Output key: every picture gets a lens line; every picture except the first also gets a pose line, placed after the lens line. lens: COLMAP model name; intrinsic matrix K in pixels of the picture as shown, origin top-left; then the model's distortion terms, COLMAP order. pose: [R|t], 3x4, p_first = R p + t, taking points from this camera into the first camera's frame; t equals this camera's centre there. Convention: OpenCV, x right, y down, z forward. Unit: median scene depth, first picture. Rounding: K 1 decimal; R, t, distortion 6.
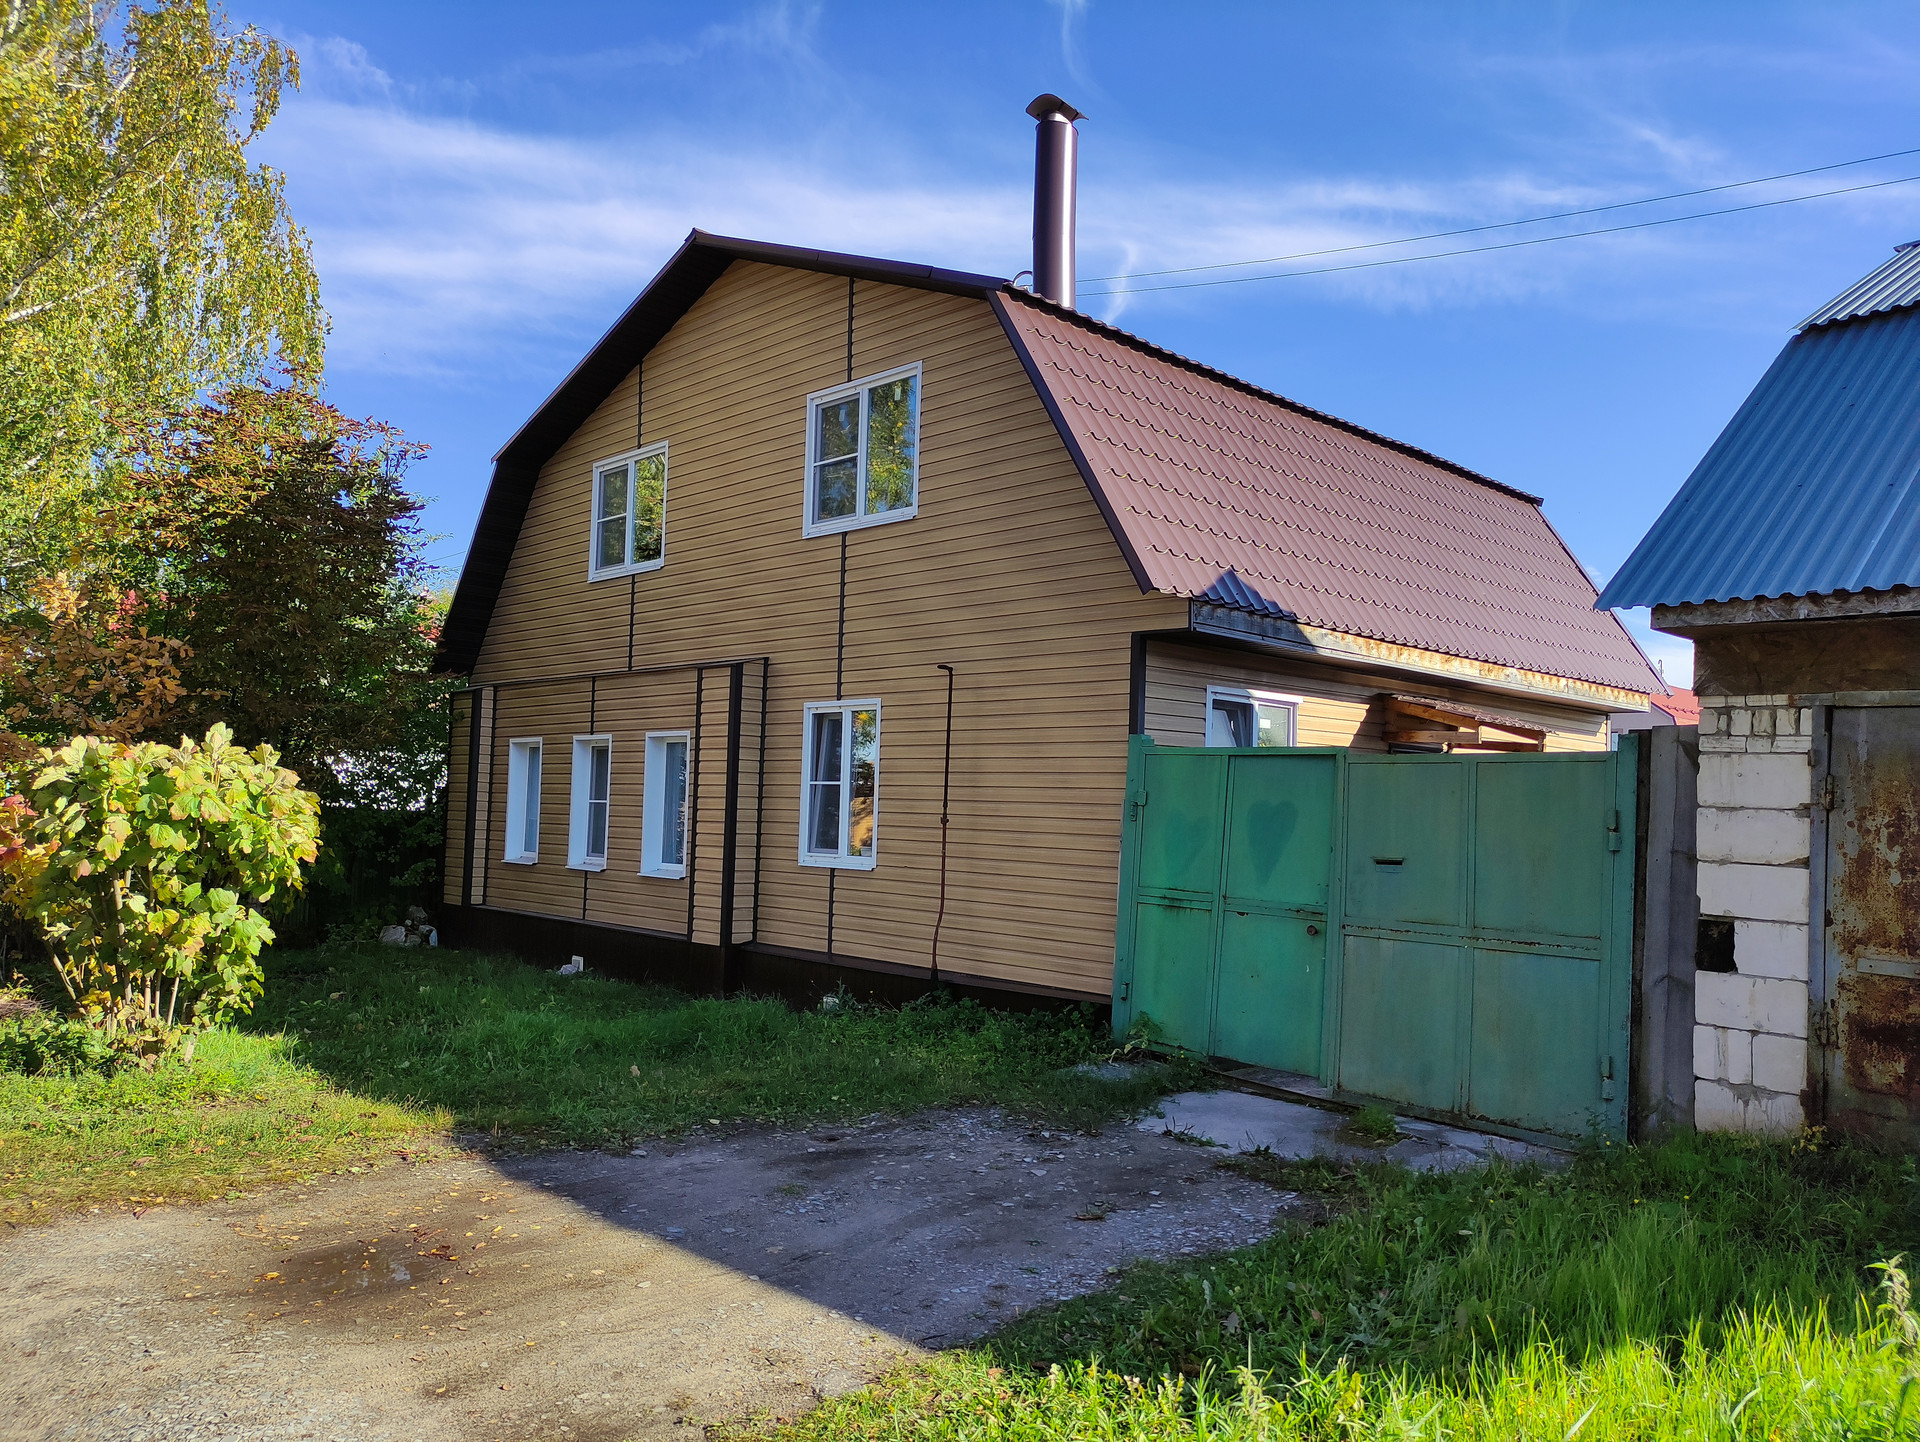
lens RADIAL K [[1418.9, 0, 959.1], [0, 1418.9, 714.2], [0, 0, 1]] dist [0.061119, -0.049192]
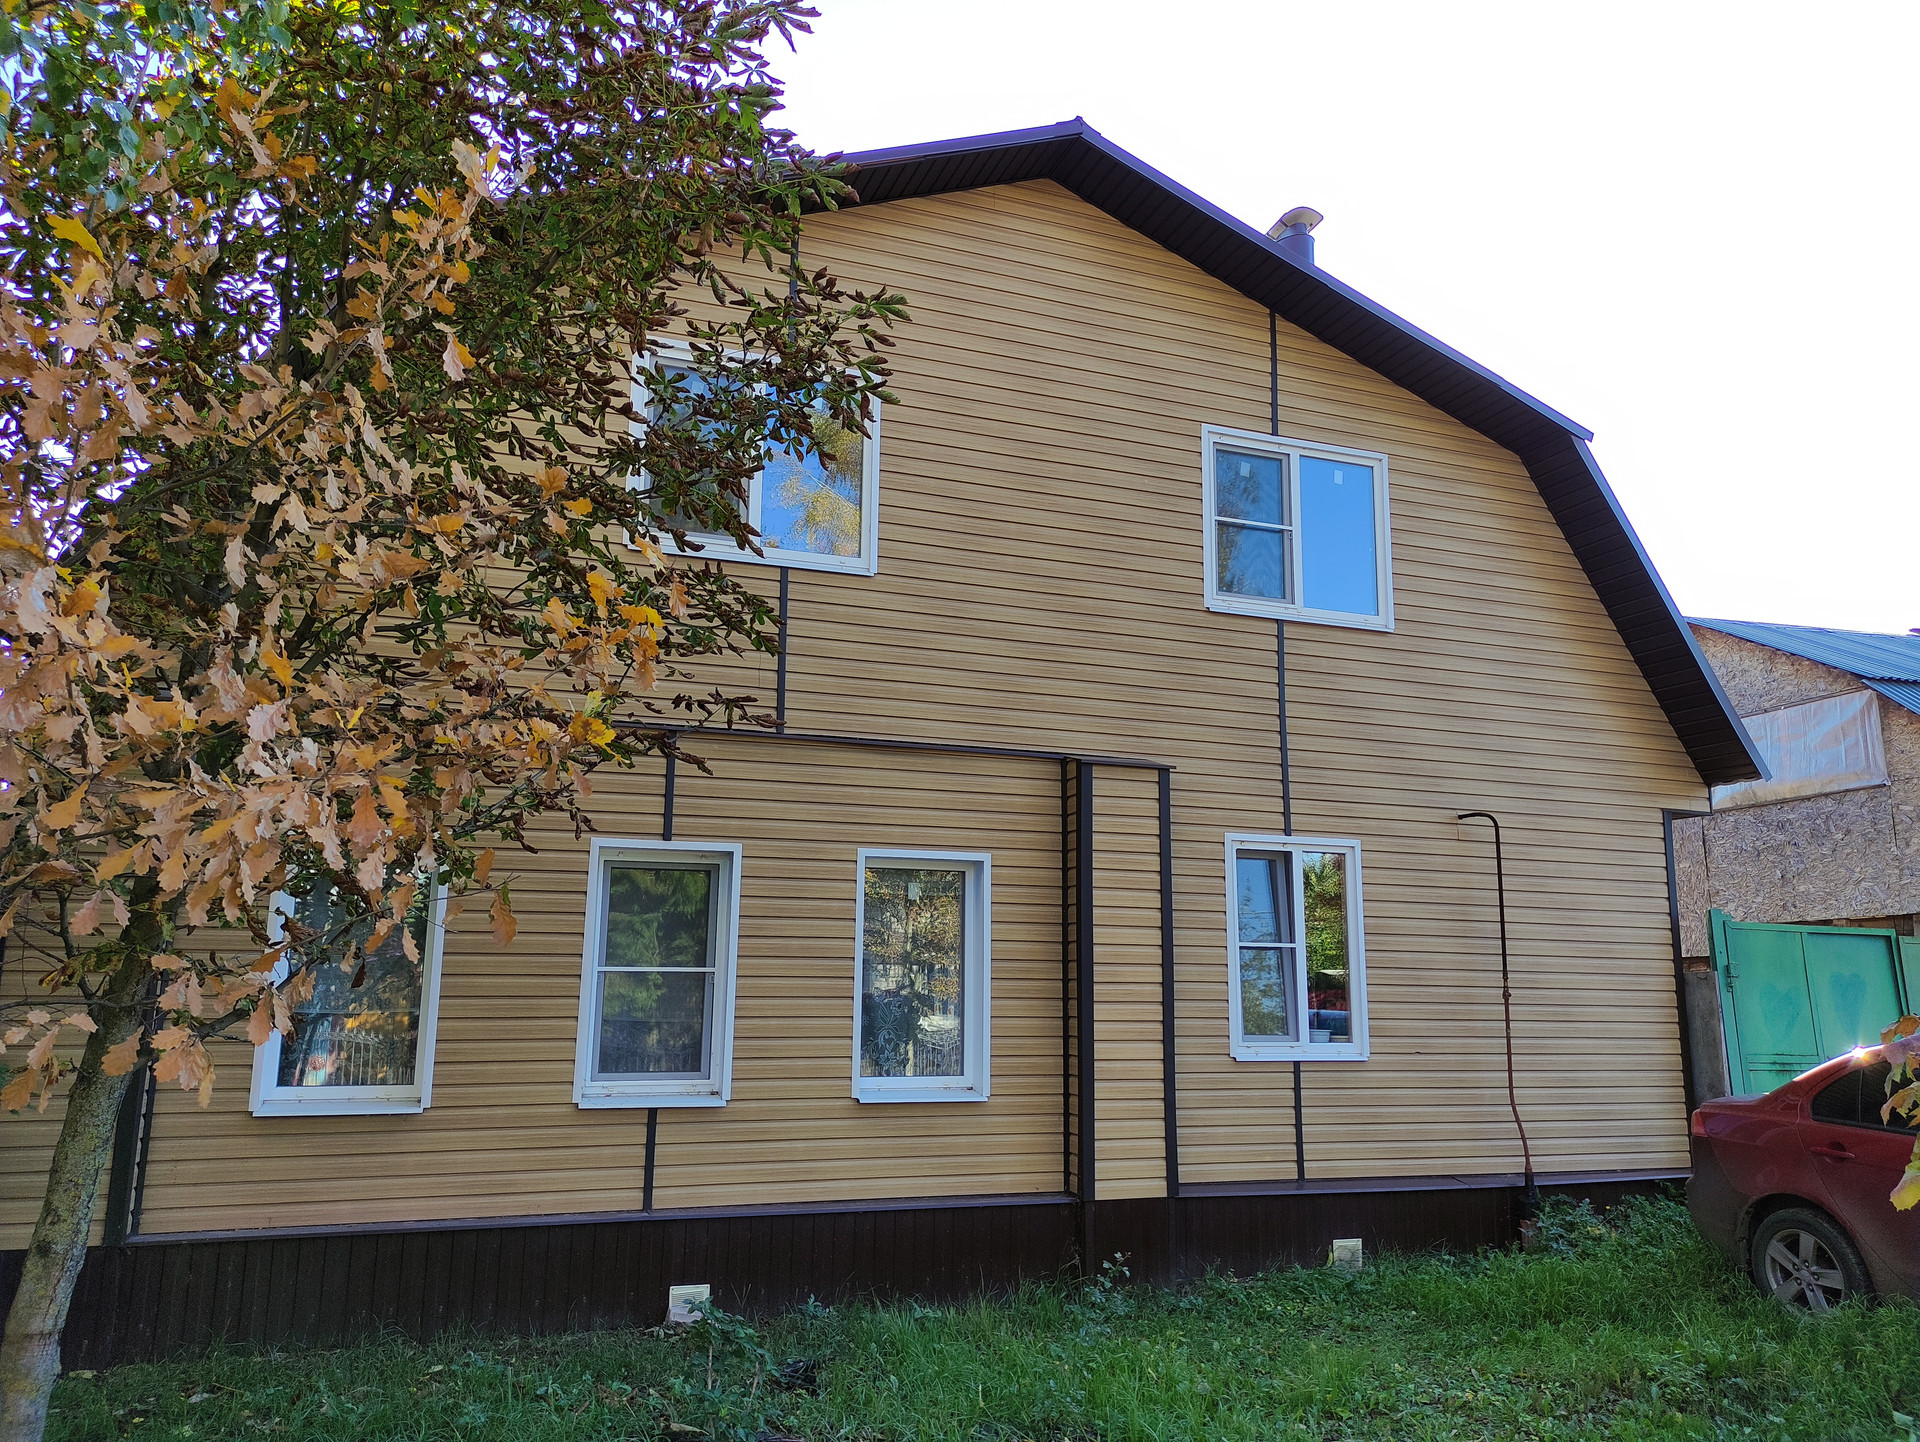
lens RADIAL K [[1418.9, 0, 948.0], [0, 1418.9, 720.6], [0, 0, 1]] dist [0.061119, -0.049192]
pose [[0.397046, 0.149340, 0.905567, -0.952880], [-0.060387, 0.988786, -0.136588, 0.049552], [-0.915810, -0.000453, 0.401611, 0.952844]]
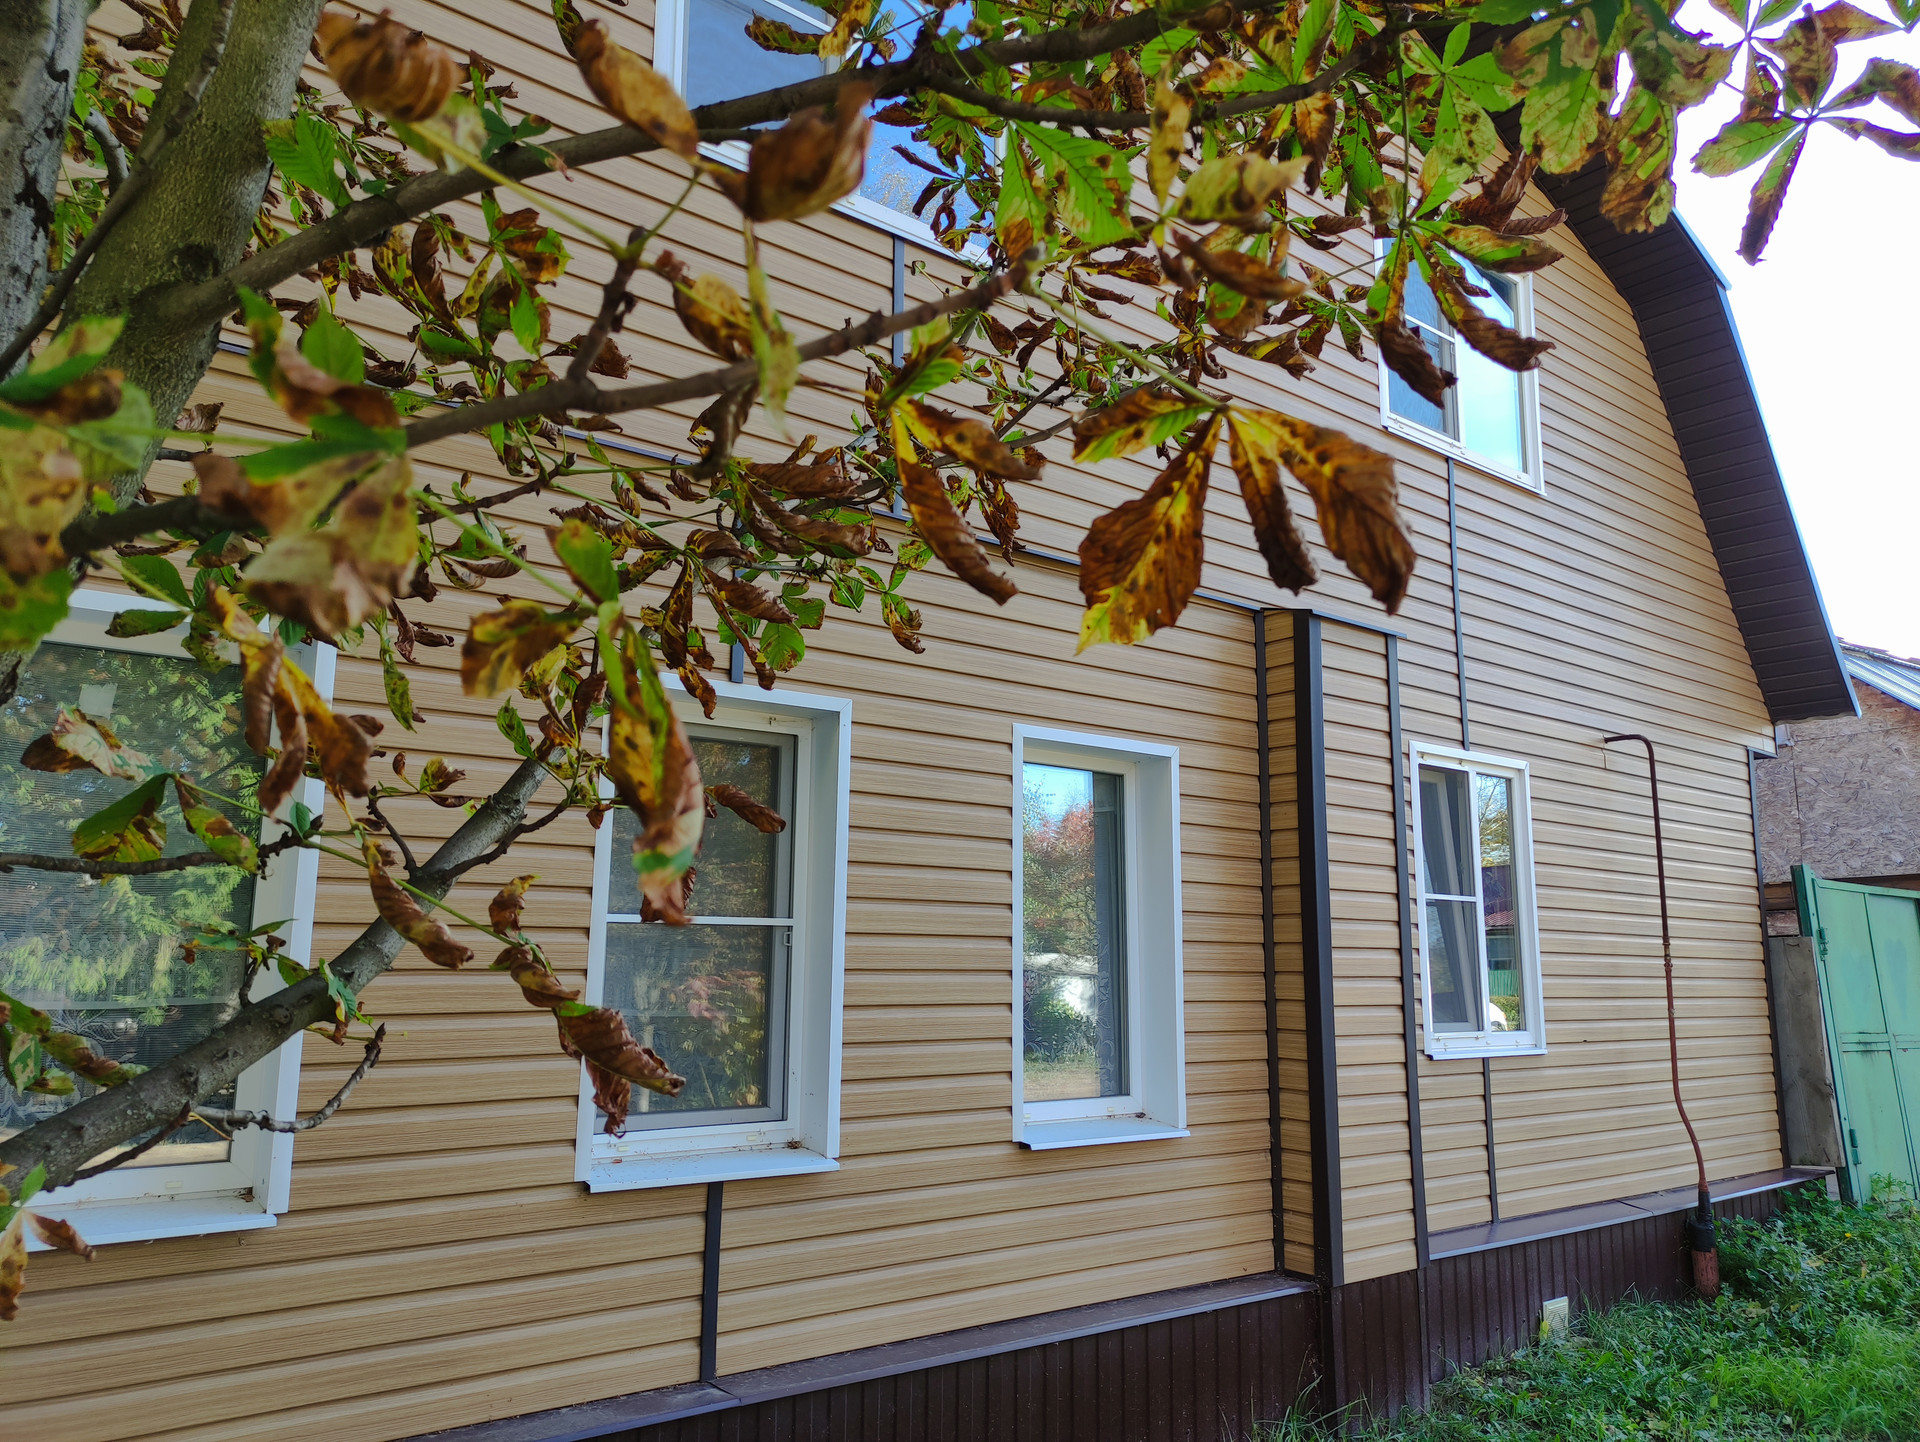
lens RADIAL K [[1418.9, 0, 957.2], [0, 1418.9, 730.1], [0, 0, 1]] dist [0.061119, -0.049192]
pose [[0.077660, 0.142852, 0.986692, -0.726235], [-0.068747, 0.988093, -0.137644, 0.081445], [-0.994607, -0.057142, 0.086556, 1.274707]]
